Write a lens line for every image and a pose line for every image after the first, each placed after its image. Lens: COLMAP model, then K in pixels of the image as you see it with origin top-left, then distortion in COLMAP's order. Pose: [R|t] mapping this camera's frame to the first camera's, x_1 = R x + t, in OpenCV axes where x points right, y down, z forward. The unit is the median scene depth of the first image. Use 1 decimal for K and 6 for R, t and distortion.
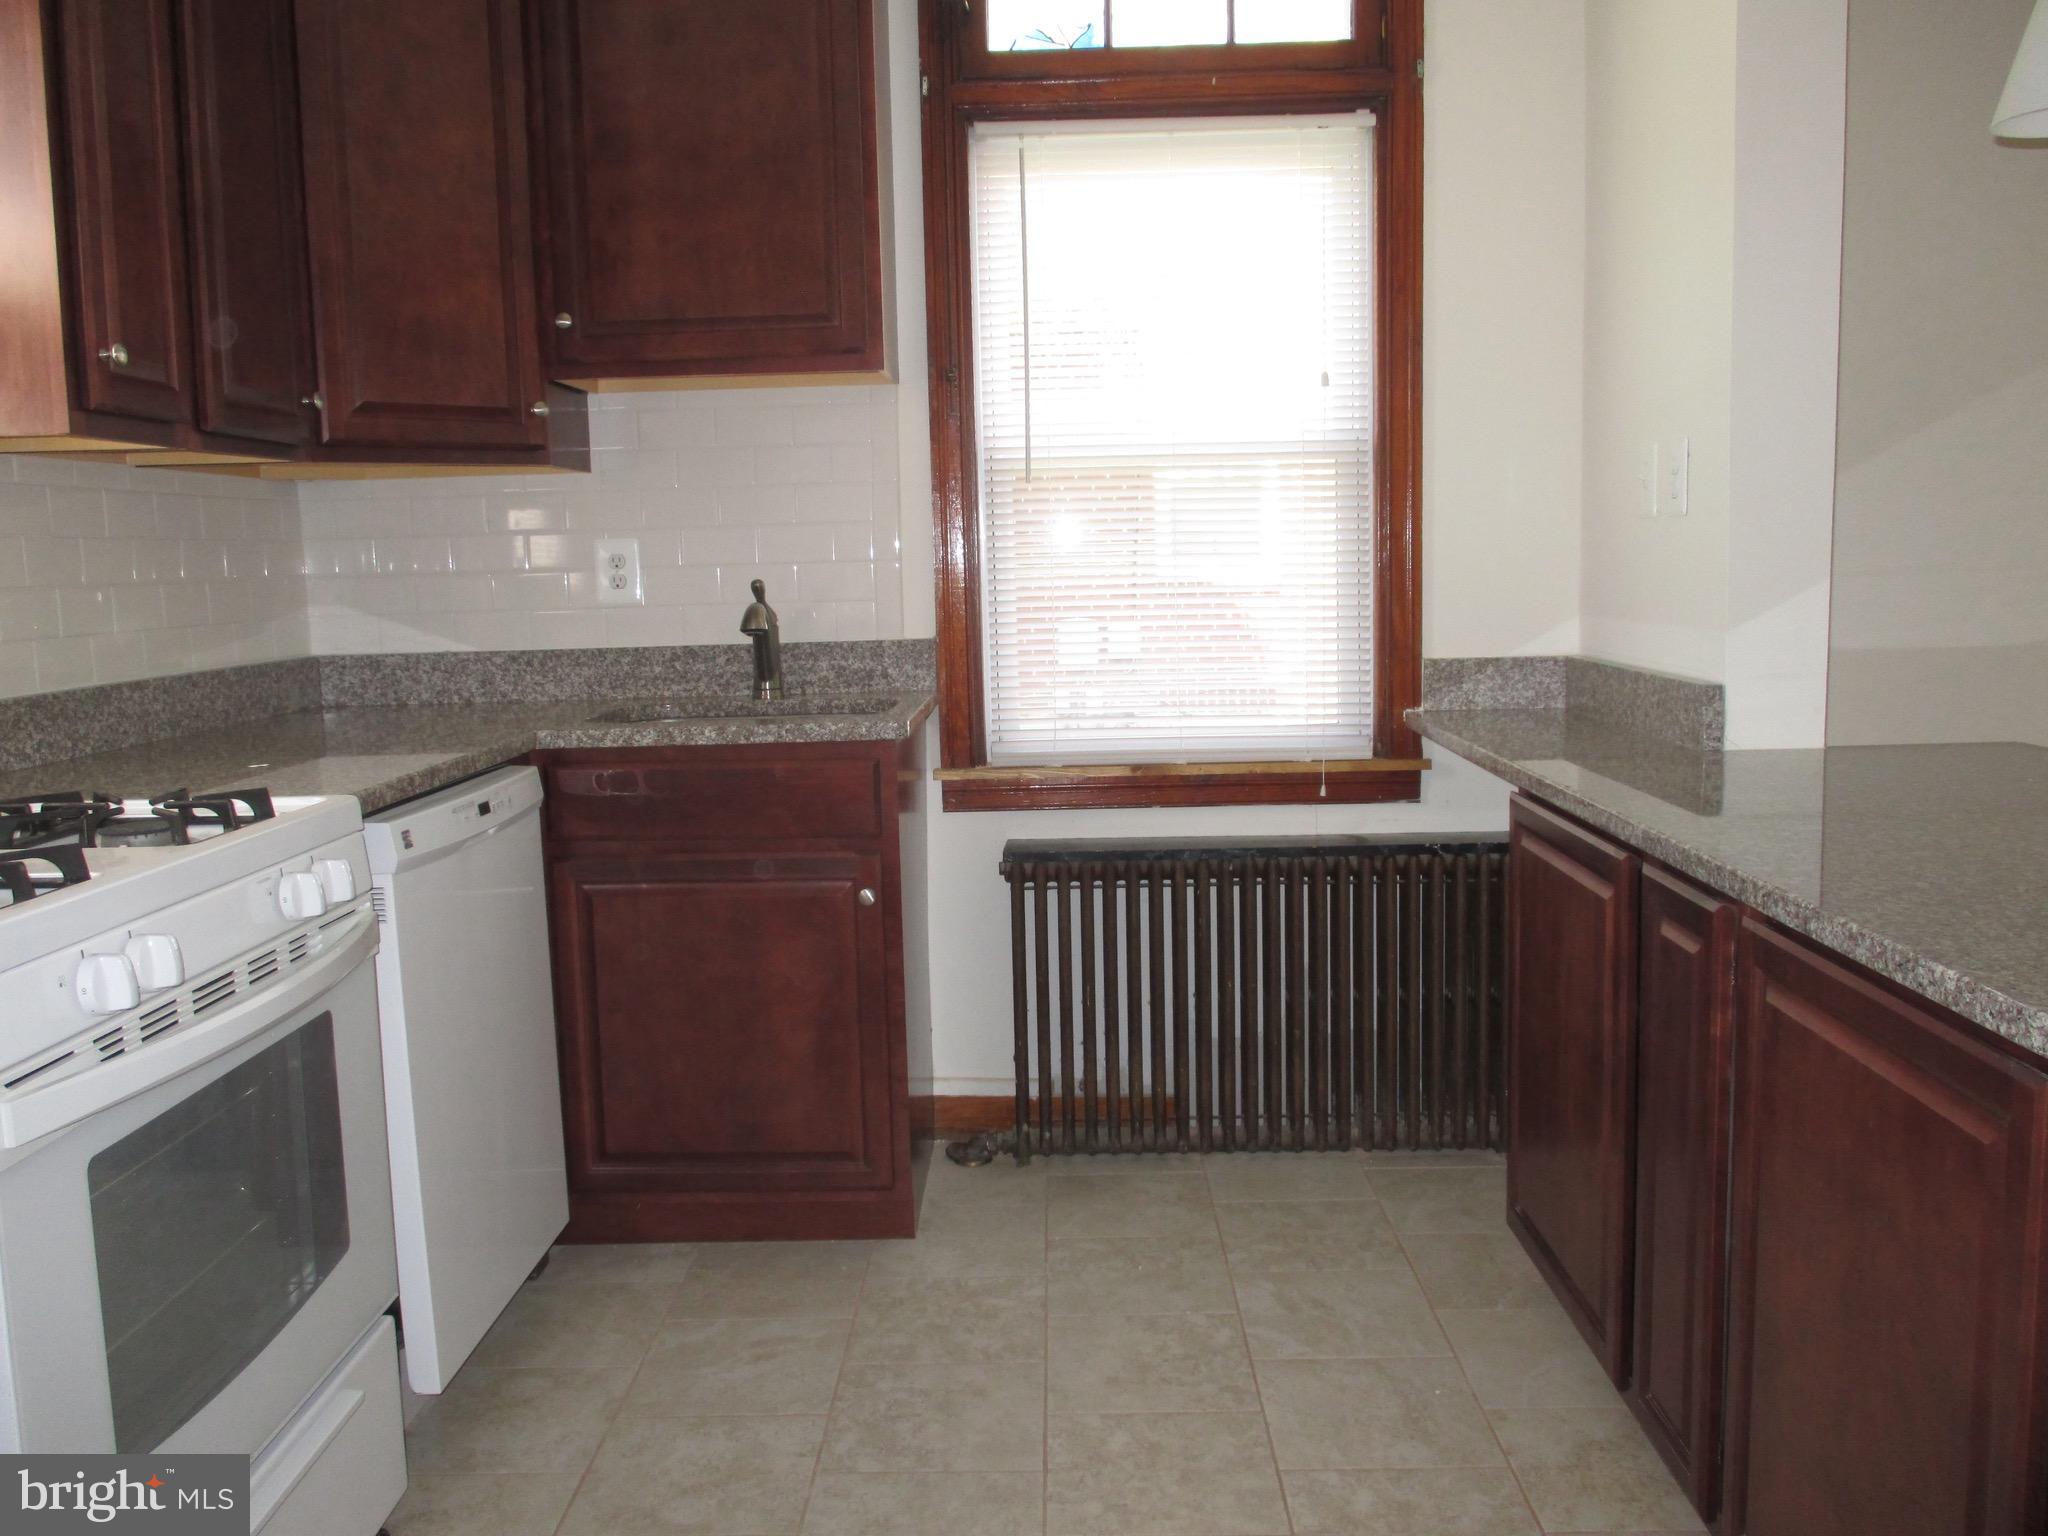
lens RADIAL K [[1732.9, 0, 1024.0], [0, 1732.9, 768.0], [0, 0, 1]] dist [-0.006436, -0.010257]
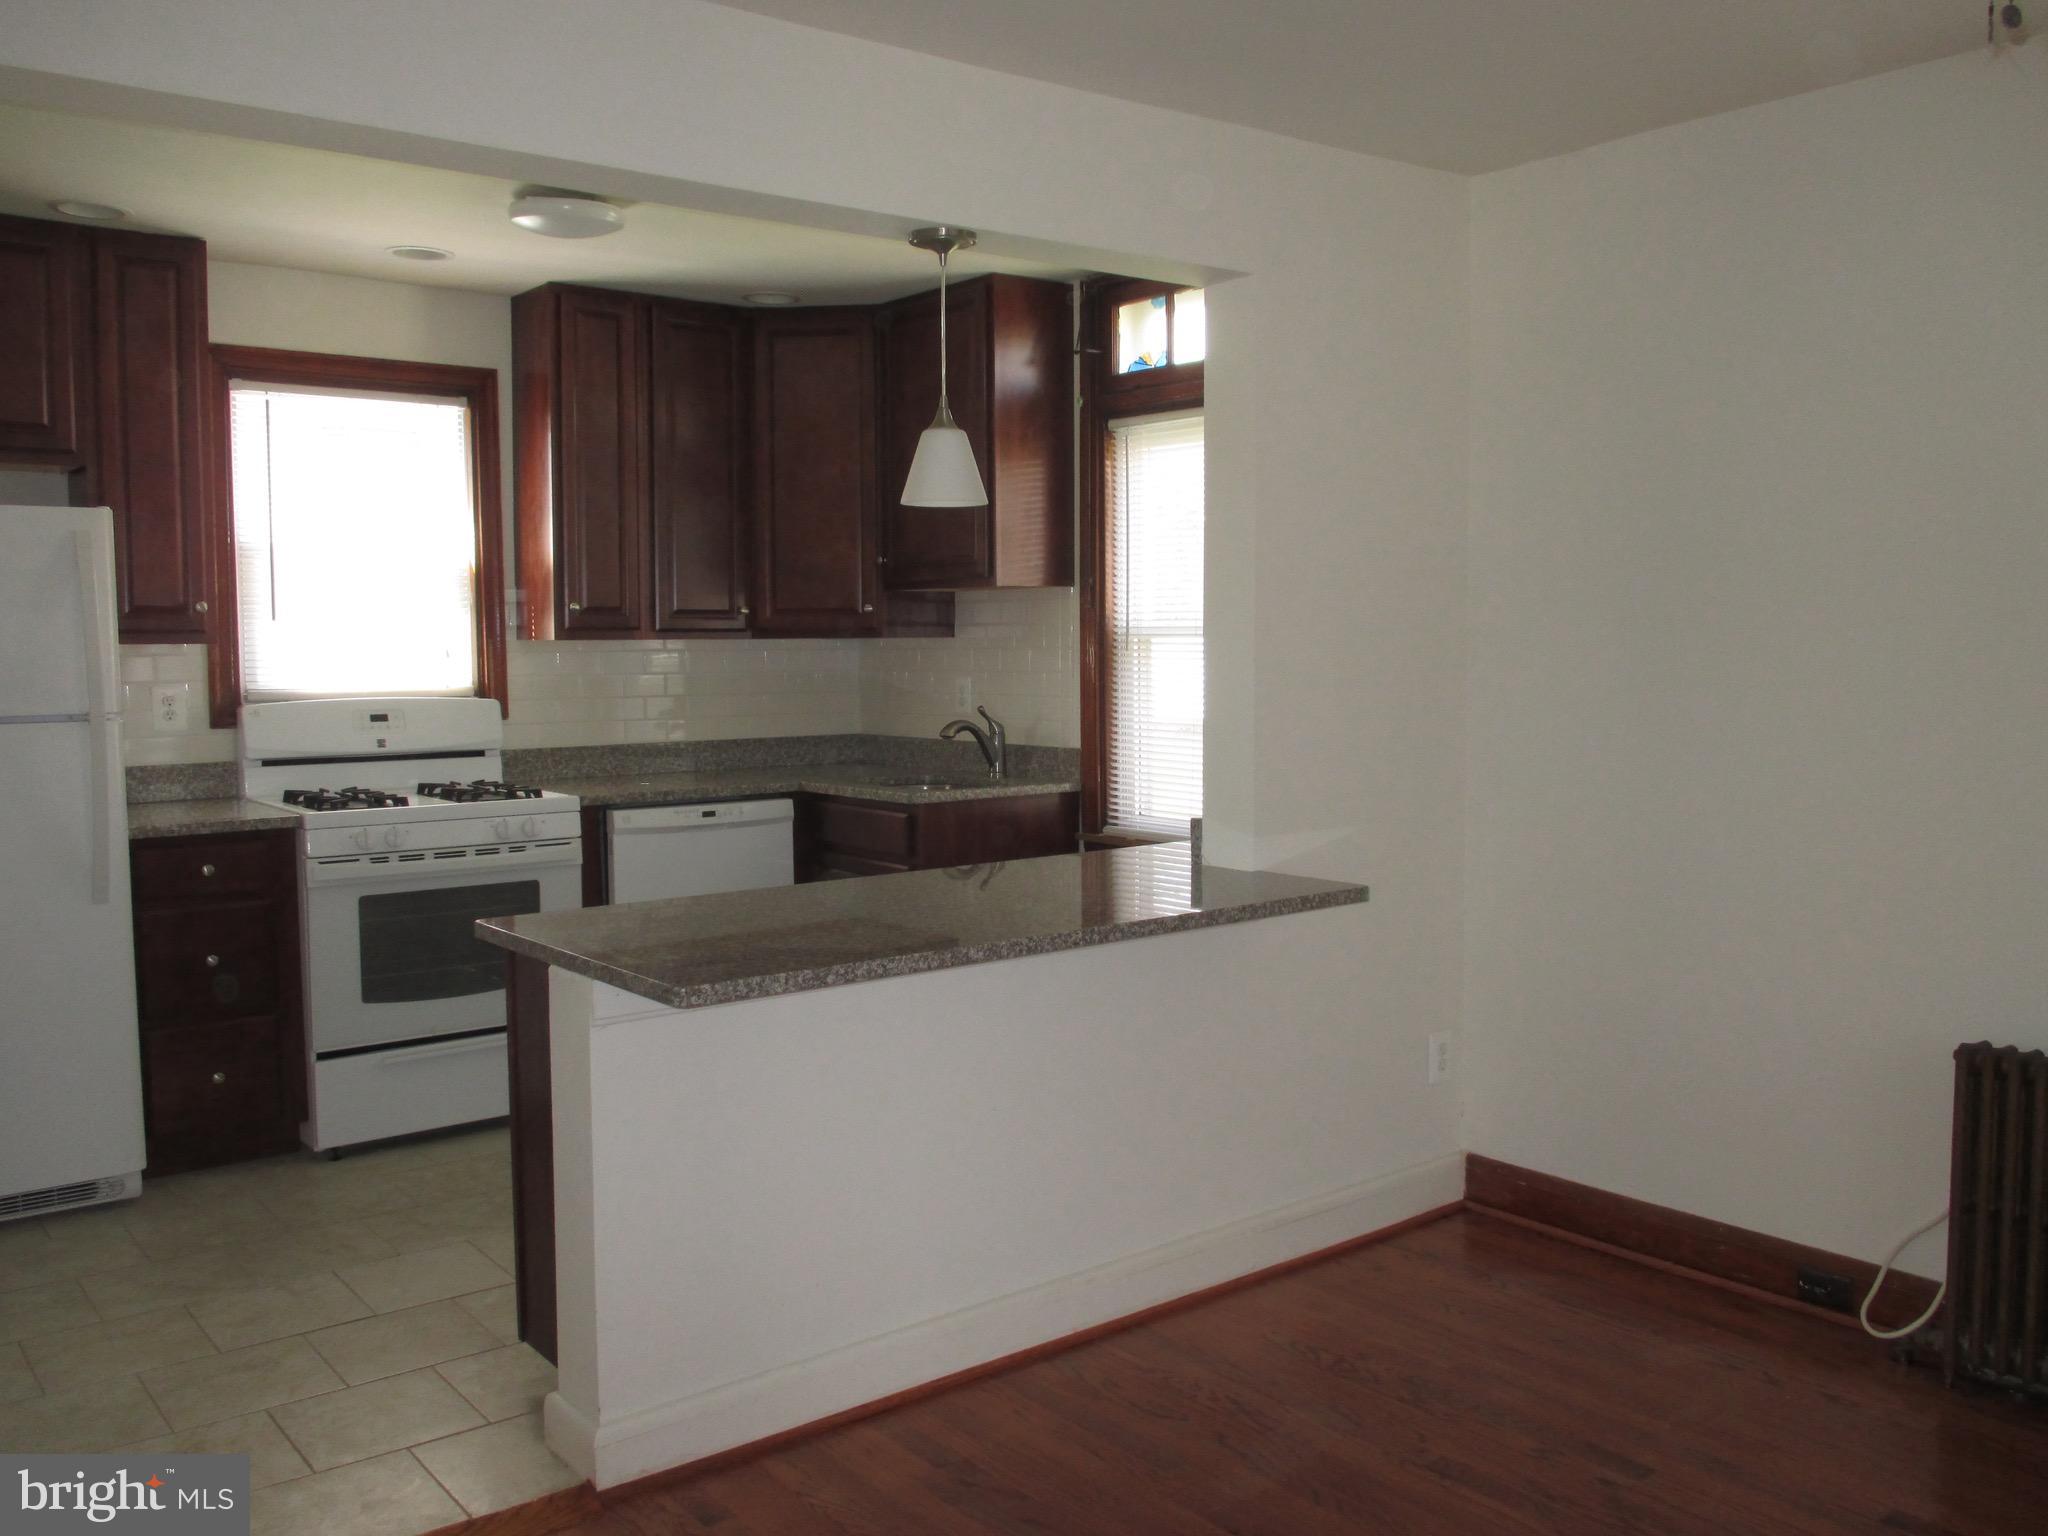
lens RADIAL K [[1754.9, 0, 1024.0], [0, 1754.9, 768.0], [0, 0, 1]] dist [-0.022825, -0.008885]
pose [[0.634811, 0.078010, -0.768719, 1.171289], [-0.106329, 0.994245, 0.013089, -0.075280], [0.765316, 0.073428, 0.639452, -0.044526]]
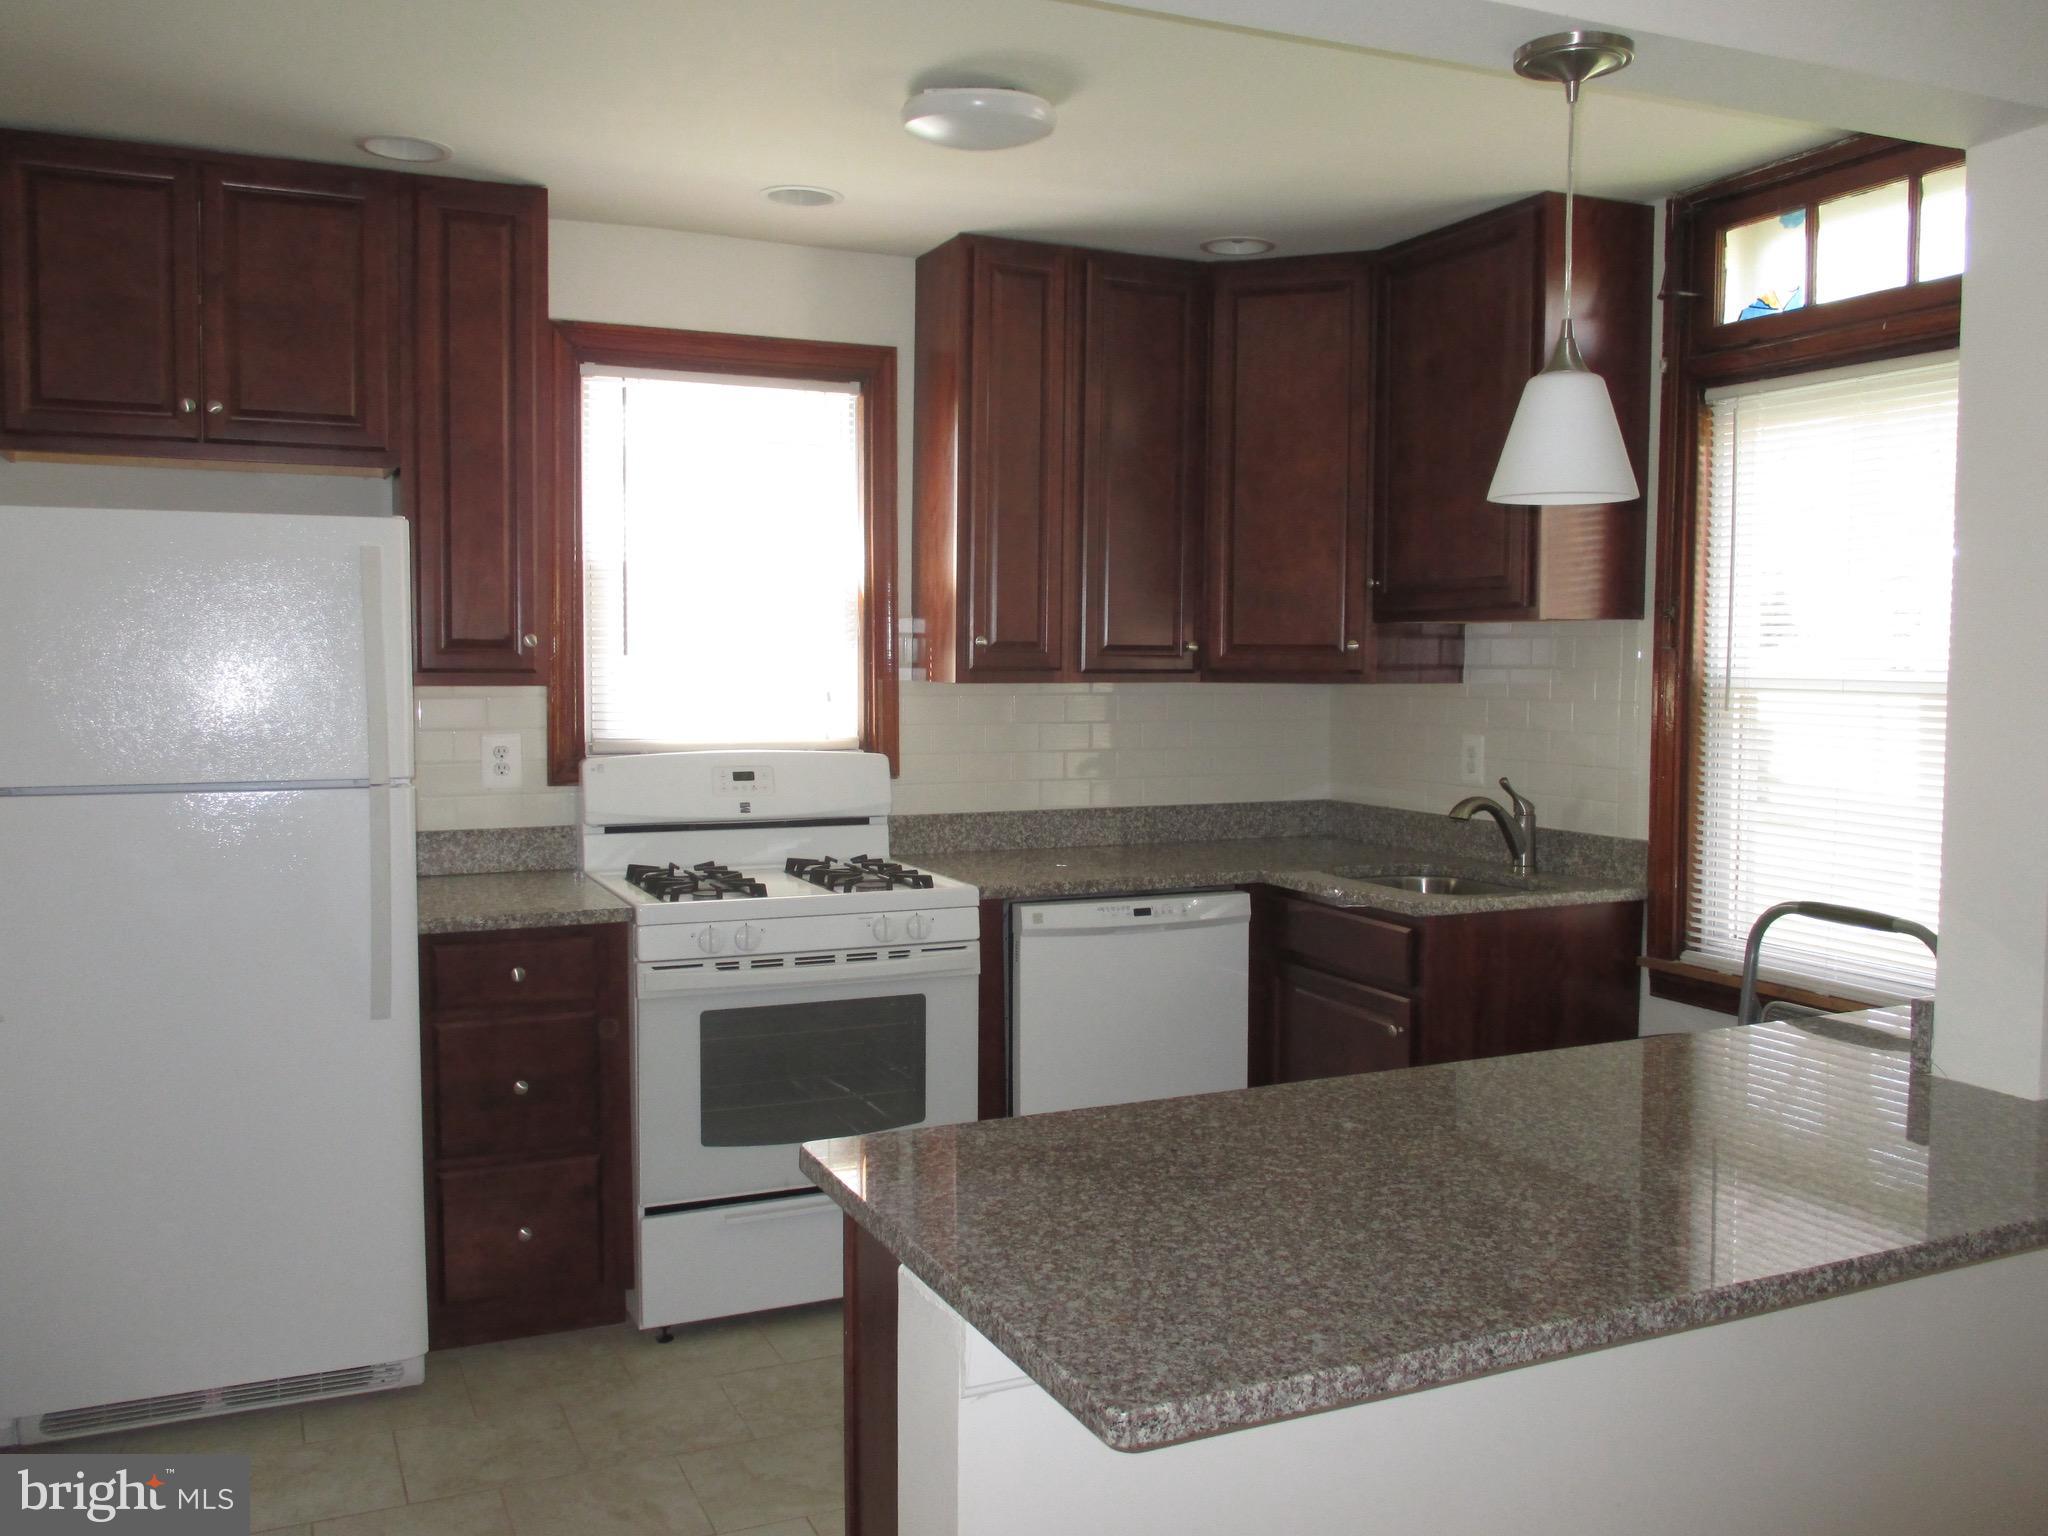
lens RADIAL K [[1724.3, 0, 1024.0], [0, 1724.3, 768.0], [0, 0, 1]] dist [-0.008863, -0.004632]
pose [[0.436097, 0.086792, -0.895704, 0.805147], [-0.127313, 0.991277, 0.034067, -0.113026], [0.890848, 0.099178, 0.443343, 0.138799]]
